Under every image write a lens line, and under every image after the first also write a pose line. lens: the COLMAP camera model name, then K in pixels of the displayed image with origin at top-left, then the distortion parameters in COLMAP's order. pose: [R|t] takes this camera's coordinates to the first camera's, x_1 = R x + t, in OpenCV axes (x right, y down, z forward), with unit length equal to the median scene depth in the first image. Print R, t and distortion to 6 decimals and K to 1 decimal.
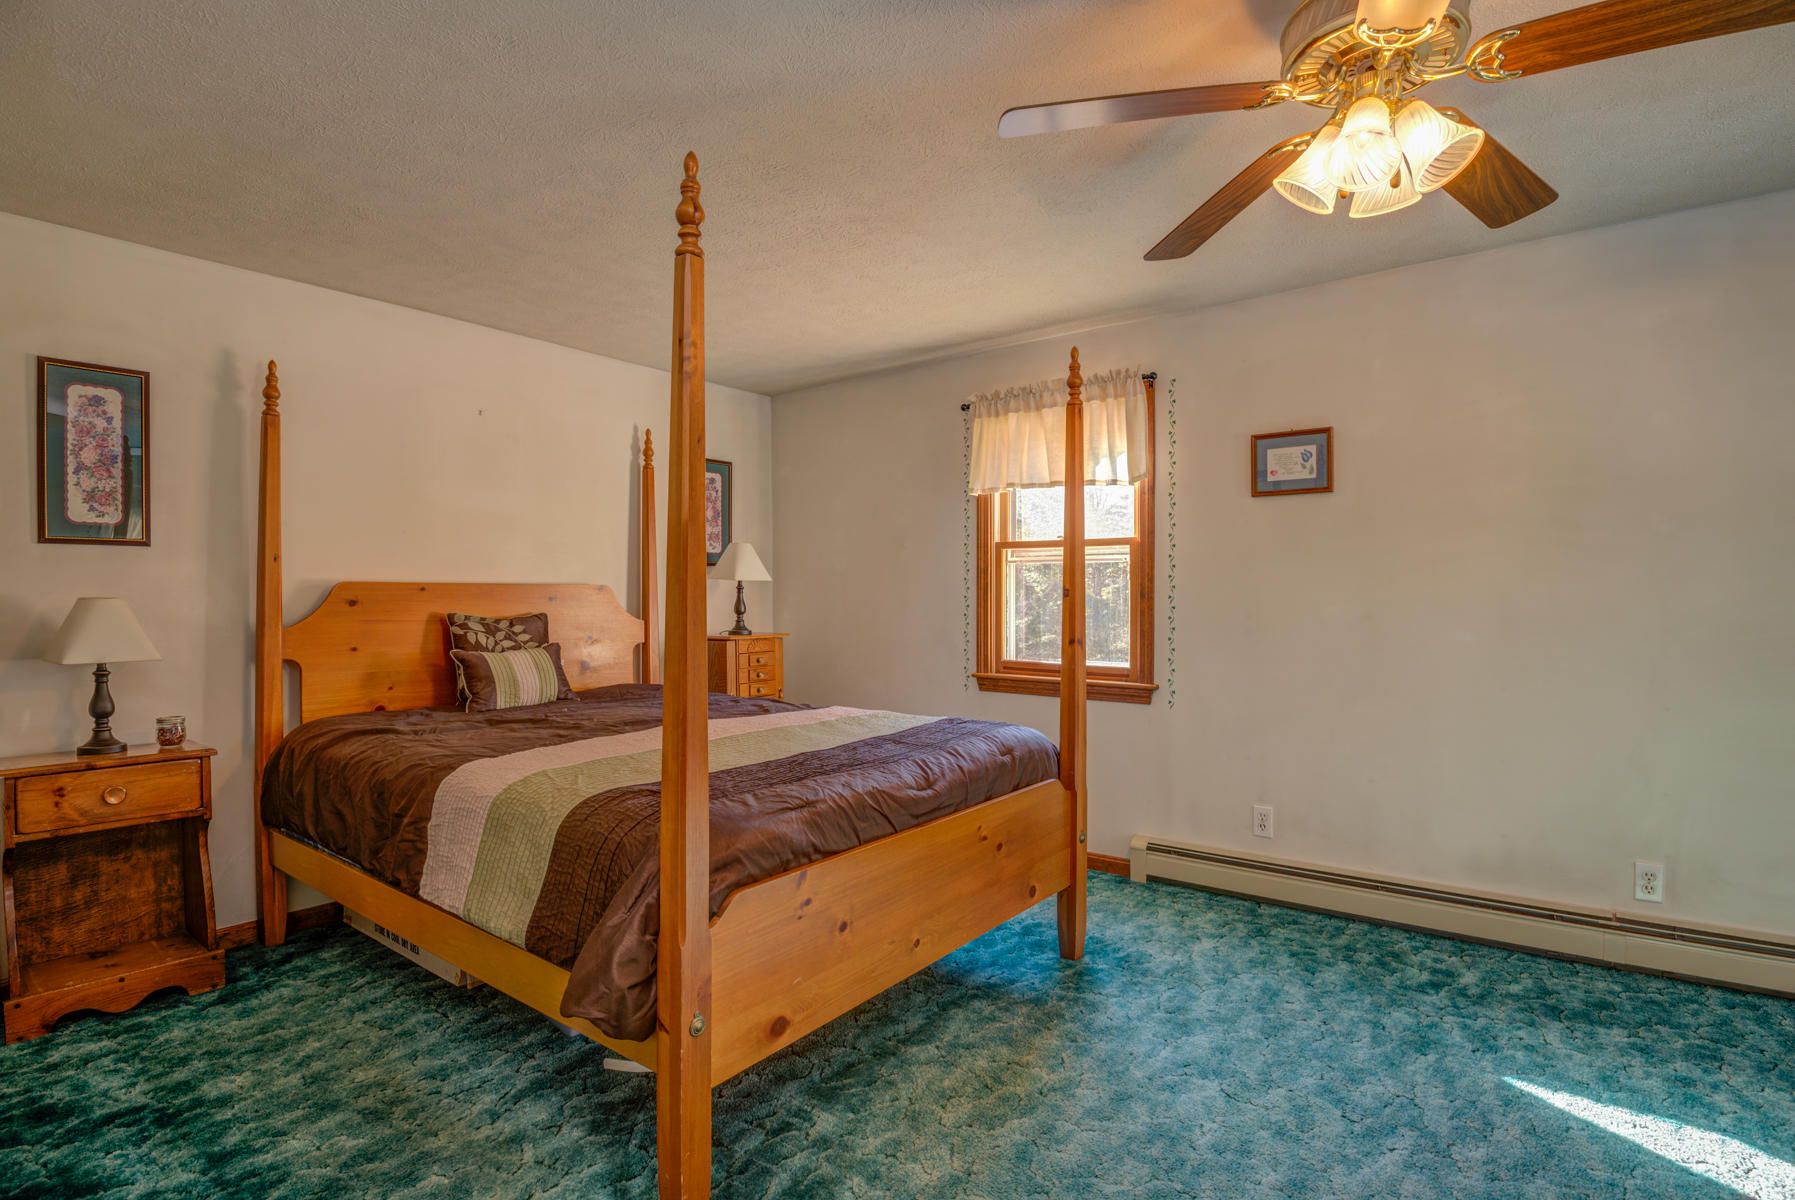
lens RADIAL K [[873.5, 0, 905.1], [0, 873.5, 597.2], [0, 0, 1]] dist [-0.030151, 0.000611]
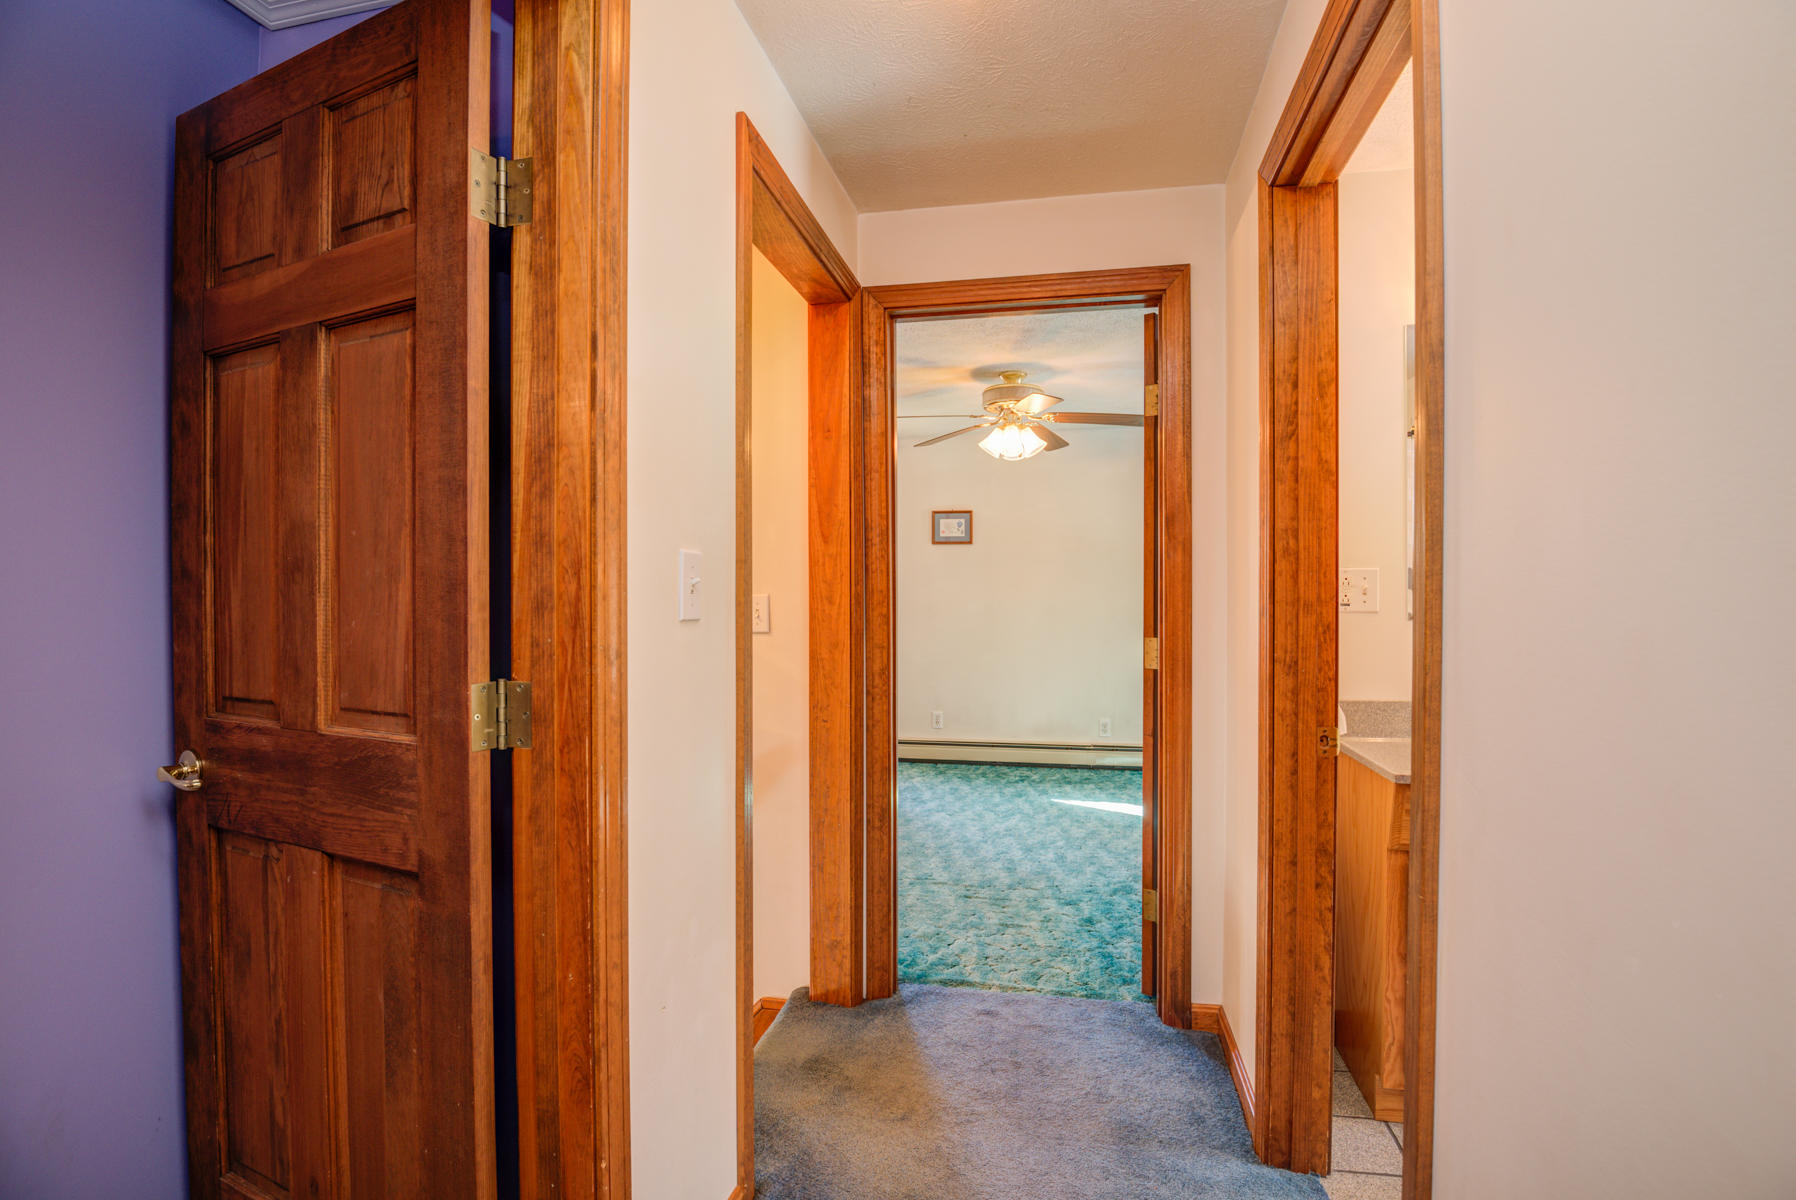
lens RADIAL K [[873.9, 0, 897.7], [0, 873.9, 601.3], [0, 0, 1]] dist [-0.030151, 0.000611]
pose [[0.902386, -0.000521, 0.430929, -0.584032], [-0.001619, 0.999988, 0.004598, -0.003790], [-0.430926, -0.004847, 0.902374, -0.806691]]
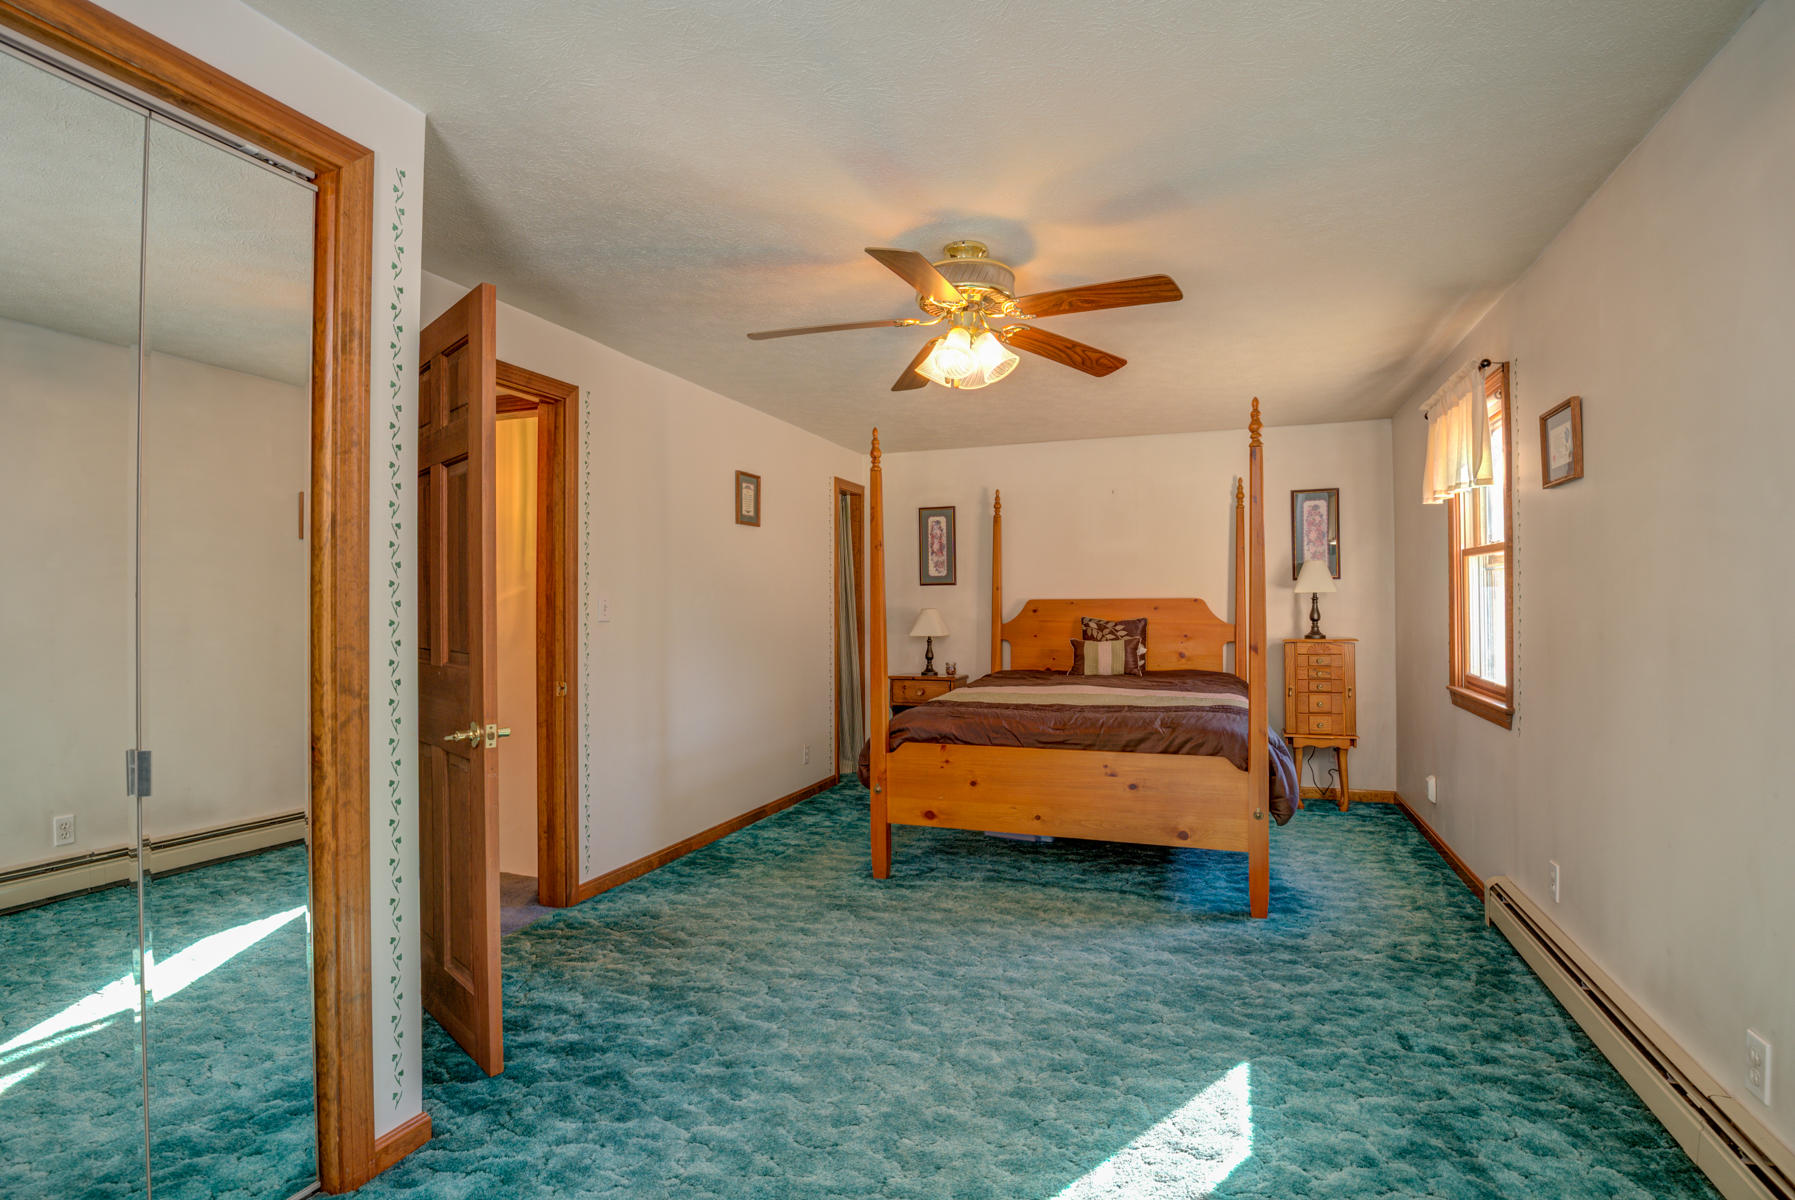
lens RADIAL K [[873.5, 0, 910.0], [0, 873.5, 599.1], [0, 0, 1]] dist [-0.030151, 0.000611]
pose [[0.302914, -0.007163, -0.952991, 1.266946], [0.005580, 0.999968, -0.005742, -0.011307], [0.953001, -0.003578, 0.302944, 0.213838]]
